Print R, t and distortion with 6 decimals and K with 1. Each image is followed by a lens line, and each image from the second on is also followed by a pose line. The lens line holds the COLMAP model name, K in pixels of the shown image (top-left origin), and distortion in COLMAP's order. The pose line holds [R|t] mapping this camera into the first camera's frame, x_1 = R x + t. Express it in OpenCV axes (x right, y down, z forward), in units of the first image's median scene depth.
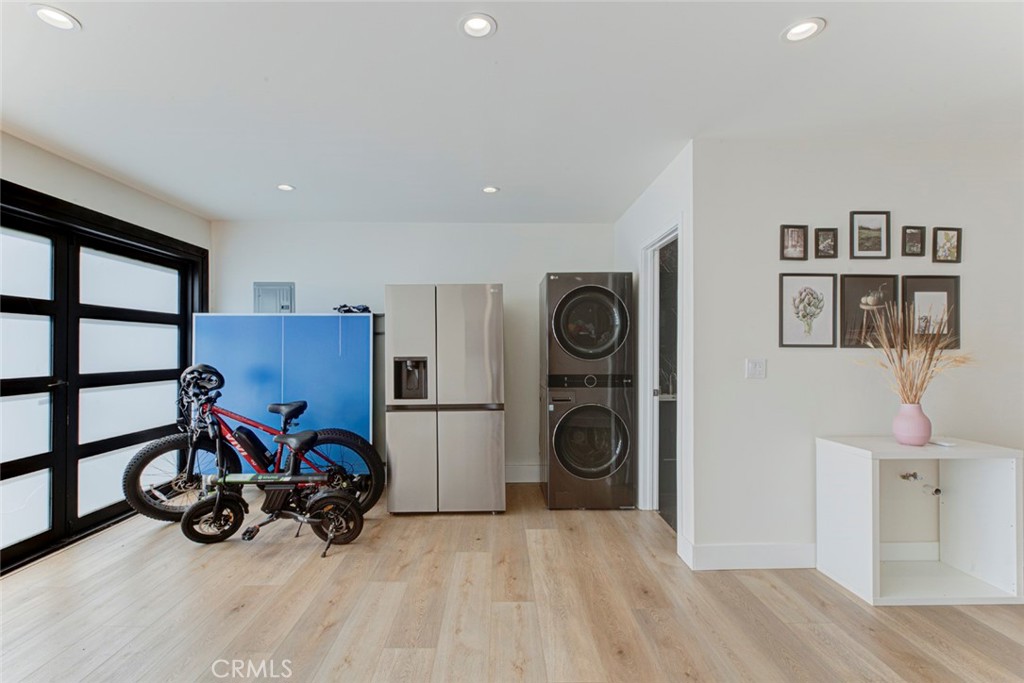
lens RADIAL K [[472.6, 0, 511.2], [0, 472.6, 352.6], [0, 0, 1]] dist [0.003476, 0.000319]
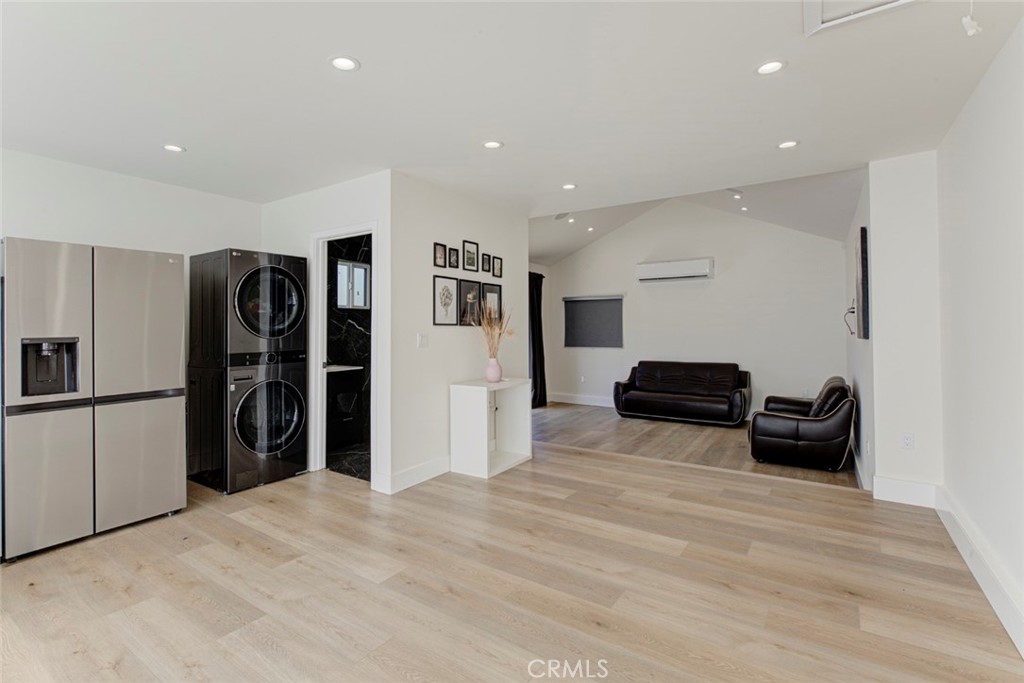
lens RADIAL K [[469.8, 0, 509.2], [0, 469.8, 327.6], [0, 0, 1]] dist [-0.000199, -0.000351]
pose [[0.571412, -0.001834, 0.820661, -0.482591], [0.009459, 0.999946, -0.004352, 0.003634], [-0.820609, 0.010249, 0.571398, -0.021634]]
